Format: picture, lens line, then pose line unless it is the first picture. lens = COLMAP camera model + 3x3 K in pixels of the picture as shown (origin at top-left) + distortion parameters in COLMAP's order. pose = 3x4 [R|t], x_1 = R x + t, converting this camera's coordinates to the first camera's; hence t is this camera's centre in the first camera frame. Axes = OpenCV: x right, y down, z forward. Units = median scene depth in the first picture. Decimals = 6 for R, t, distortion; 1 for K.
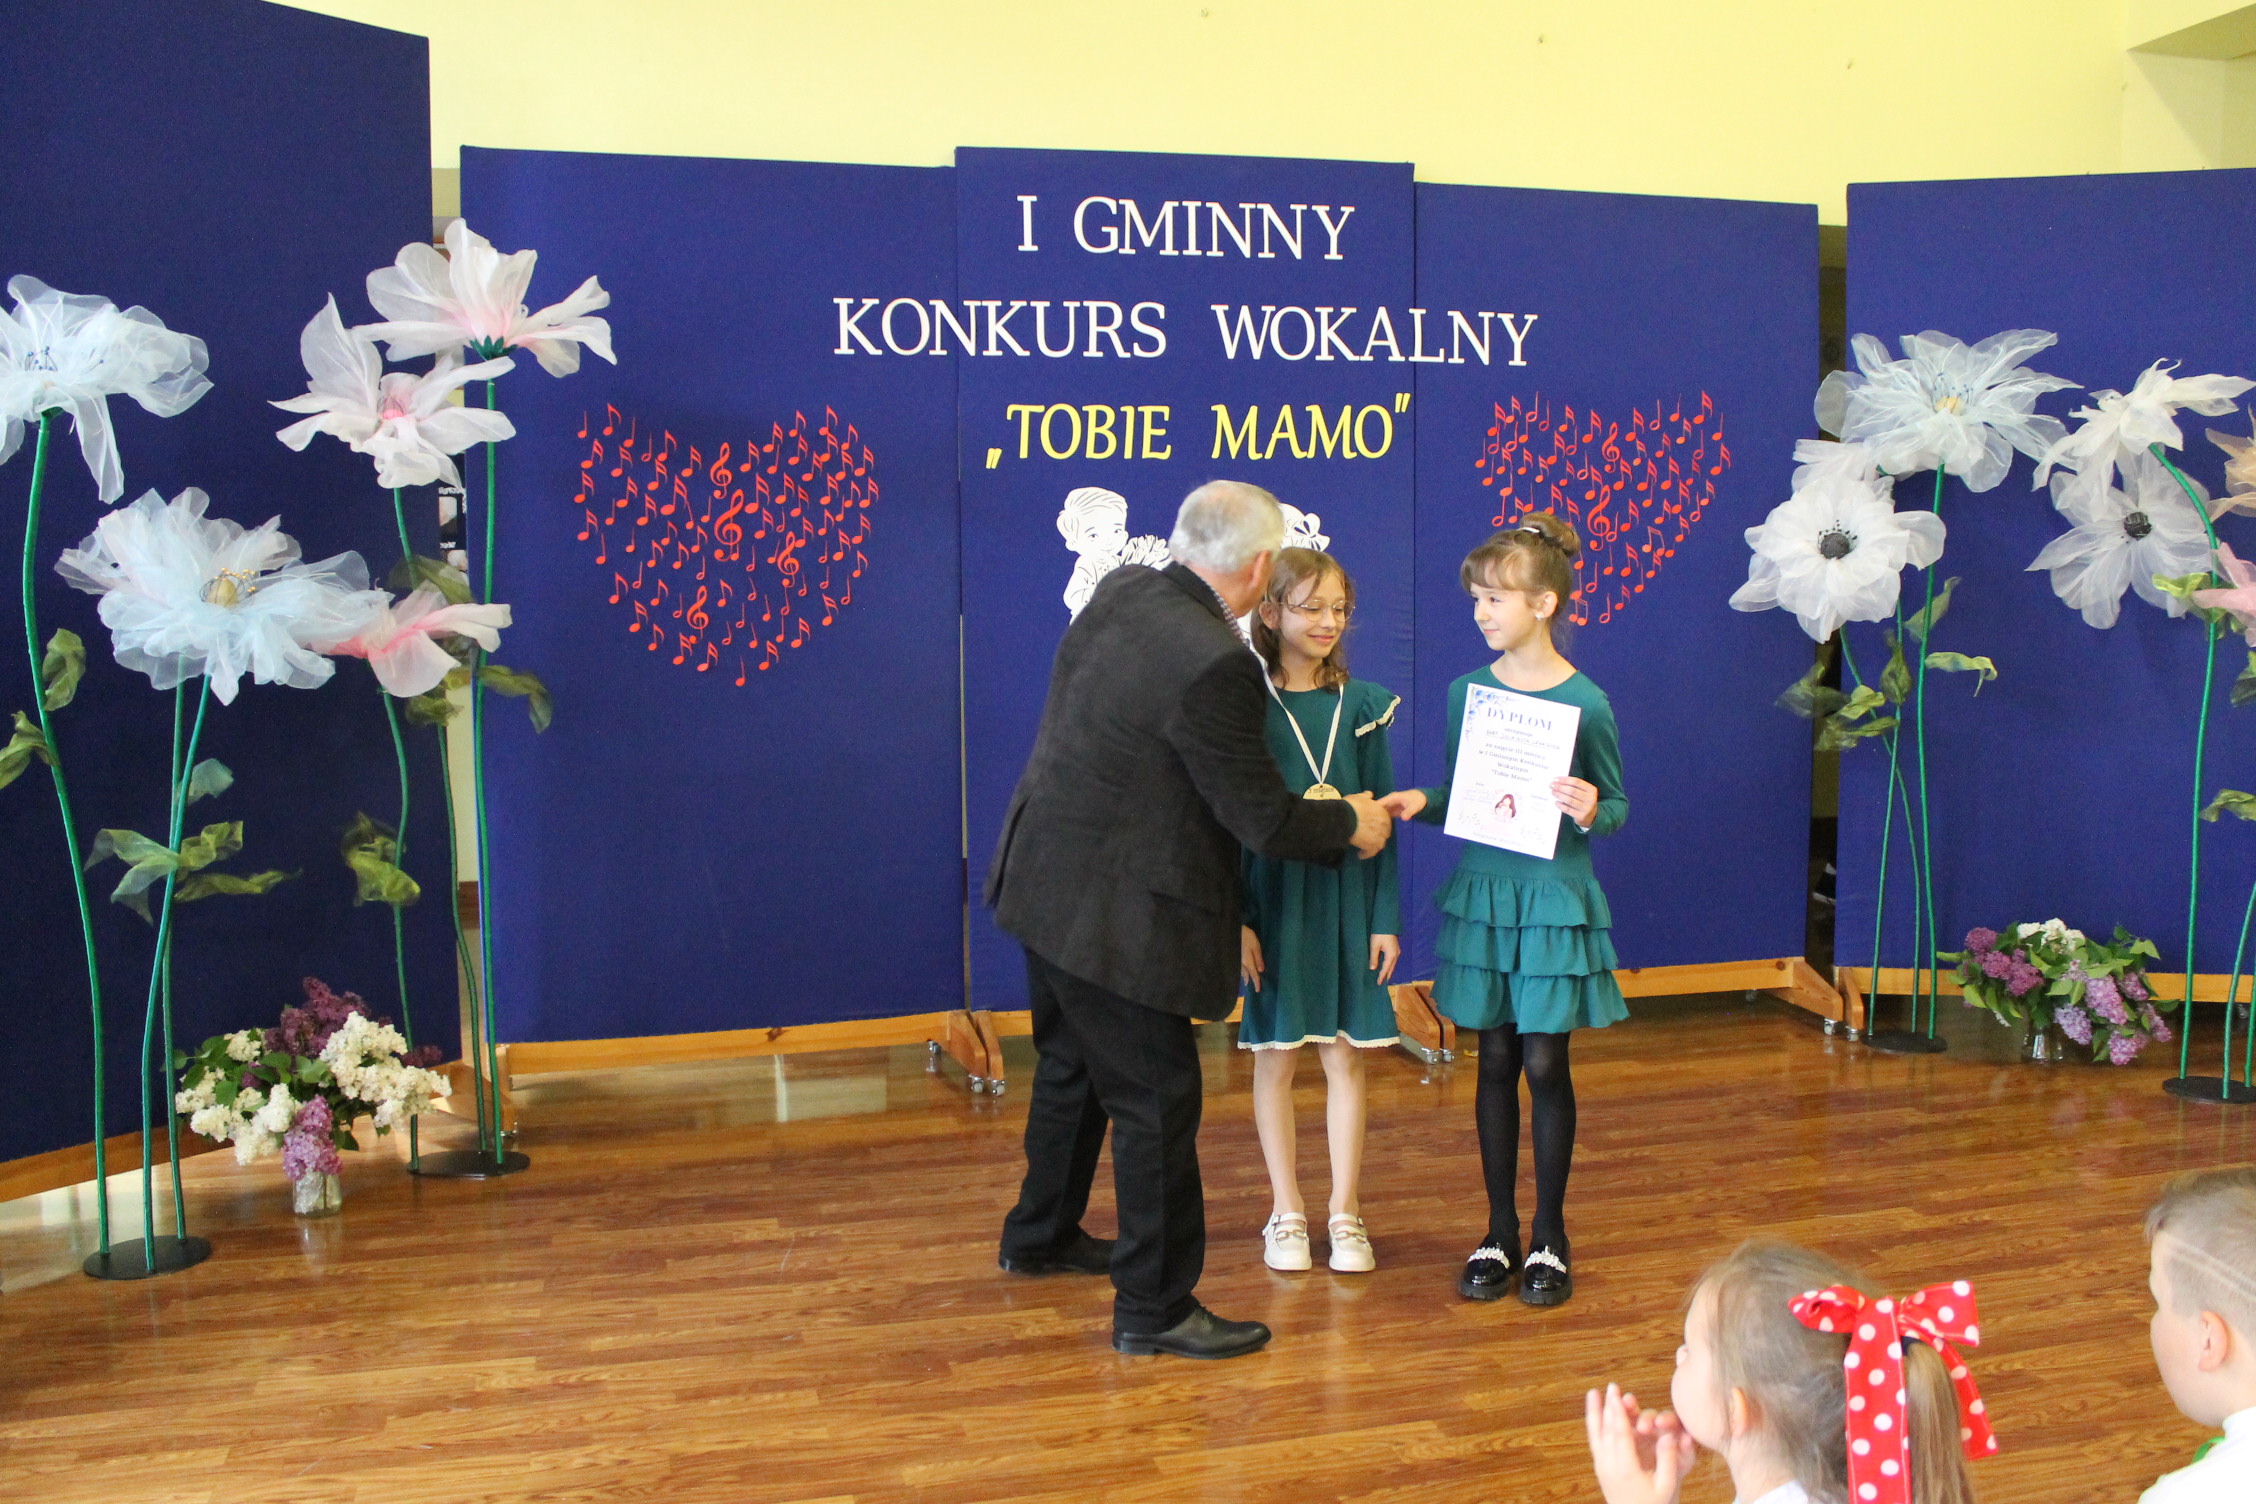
lens RADIAL K [[1997.6, 0, 1128.0], [0, 1997.6, 752.0], [0, 0, 1]] dist [-0.157514, 0.160063]
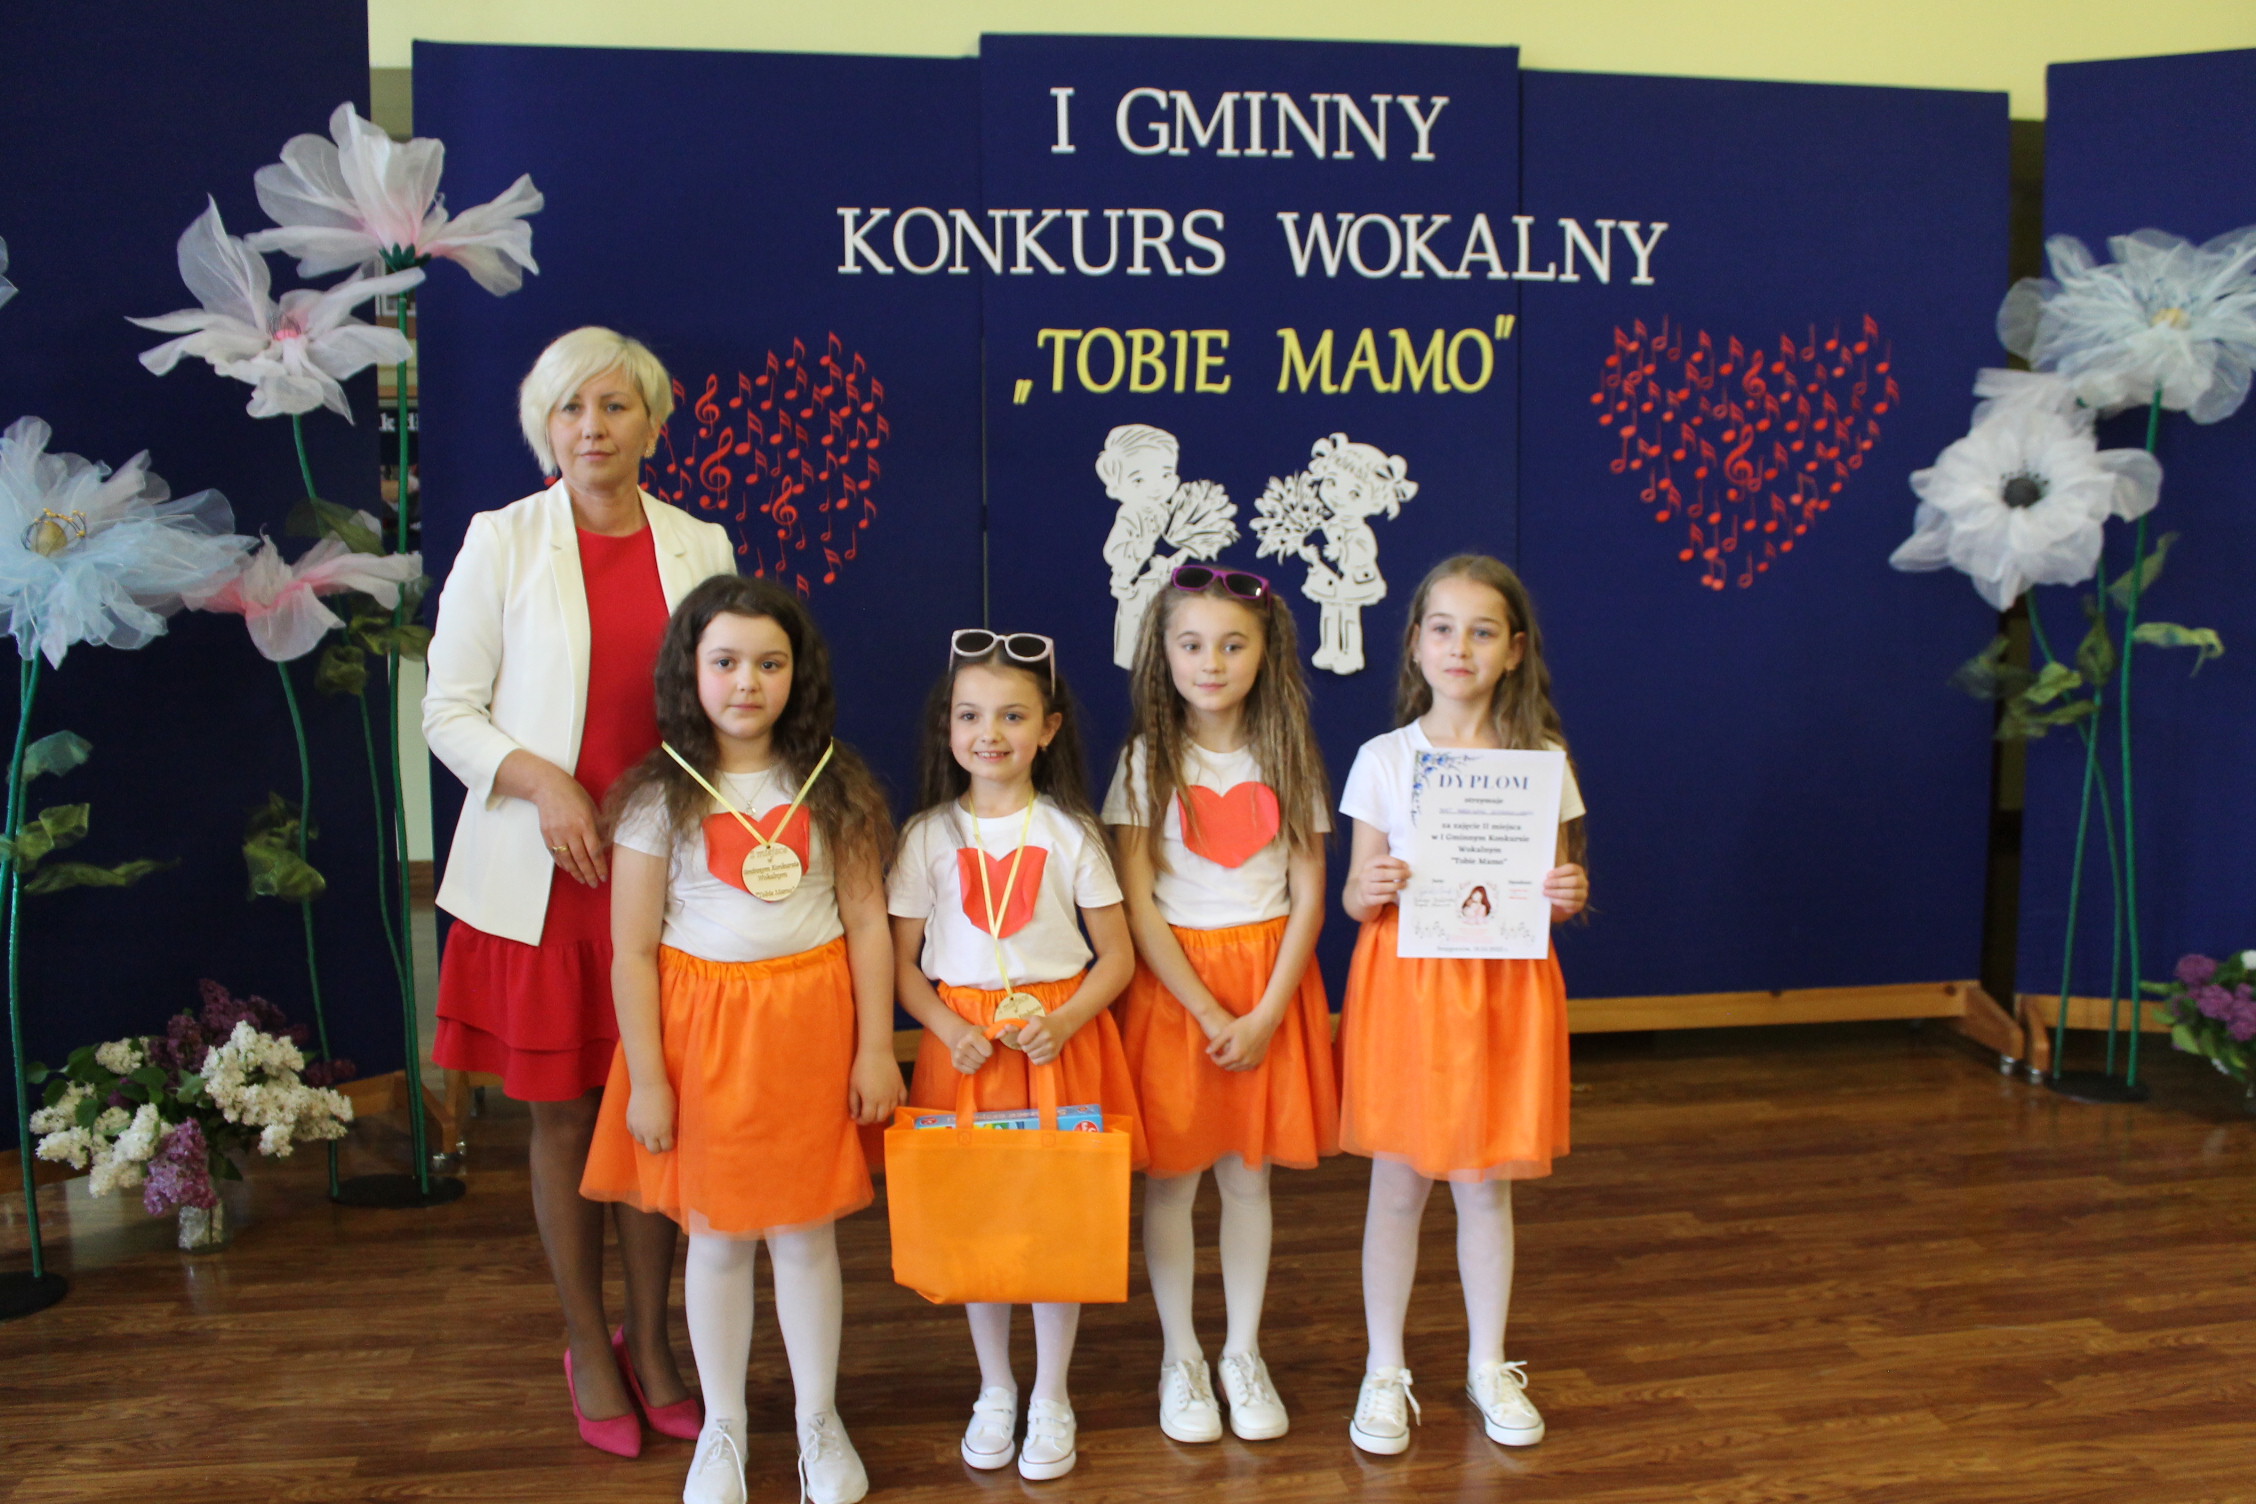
lens RADIAL K [[1950.3, 0, 1129.1], [0, 1950.3, 753.0], [0, 0, 1]] dist [-0.167870, 0.164922]
pose [[0.994659, 0.012807, -0.102414, 0.068195], [-0.011206, 0.999806, 0.016189, -0.004272], [0.102602, -0.014955, 0.994610, 0.163835]]
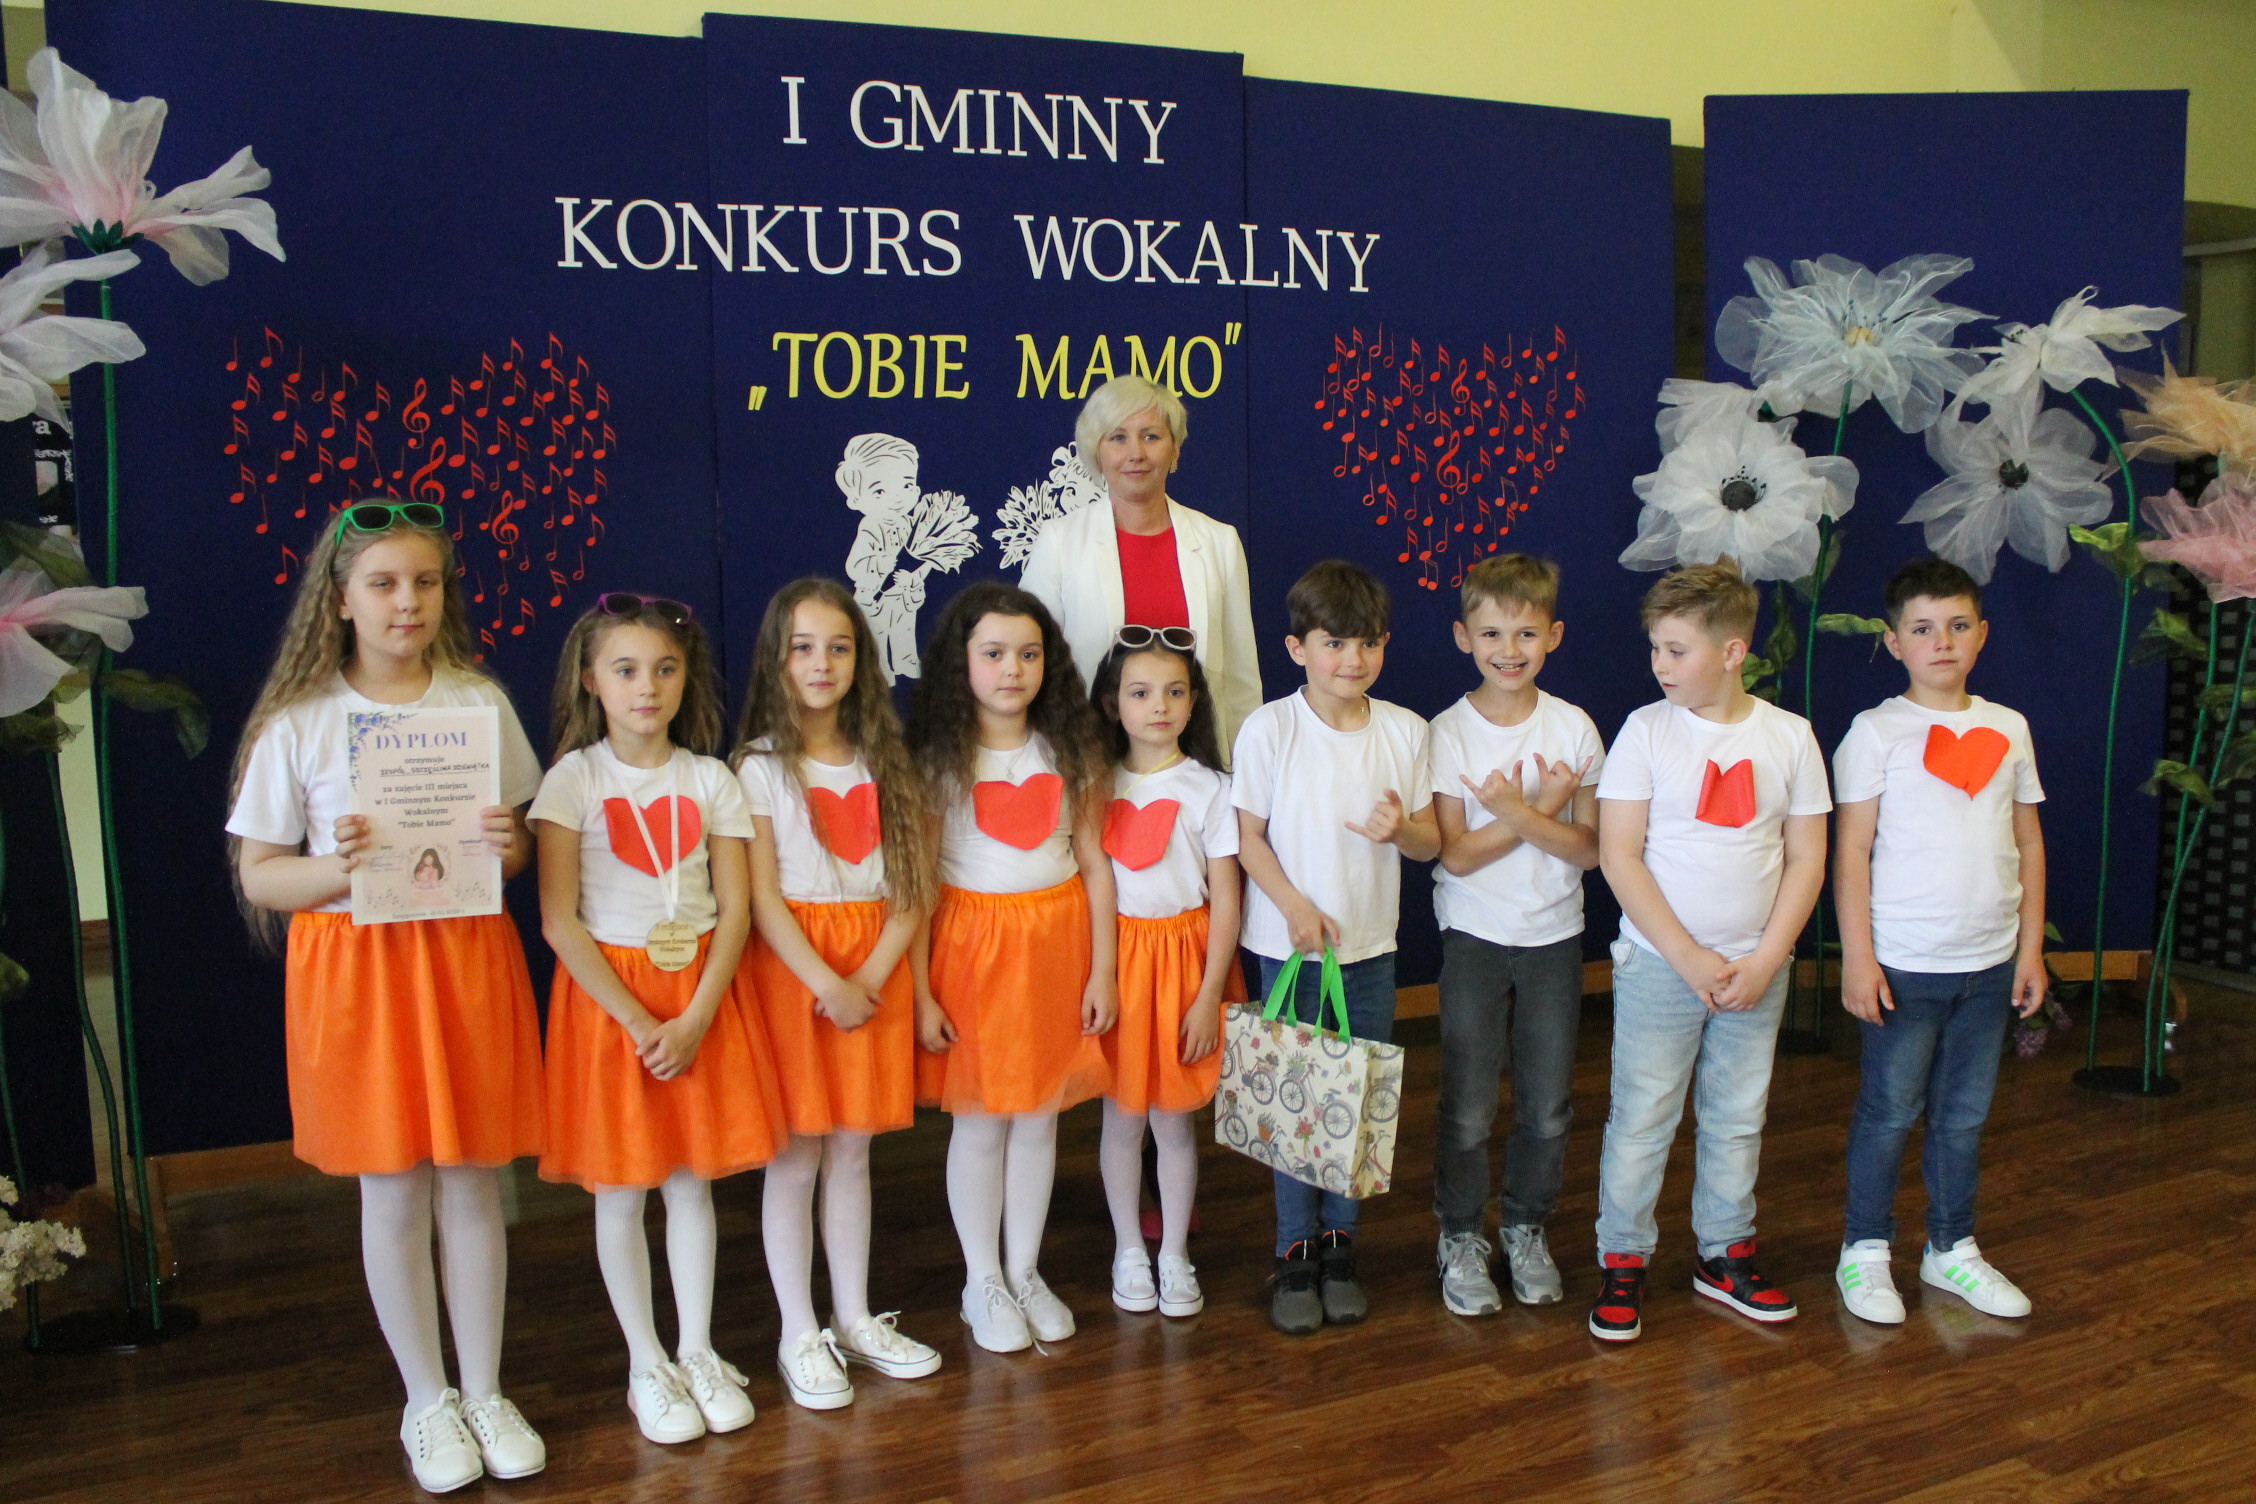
lens RADIAL K [[1950.5, 0, 1134.2], [0, 1950.5, 757.4], [0, 0, 1]] dist [-0.165384, 0.164885]
pose [[0.981971, -0.031593, 0.186374, -0.068718], [0.028063, 0.999374, 0.021547, -0.013060], [-0.186938, -0.015928, 0.982242, 0.193879]]
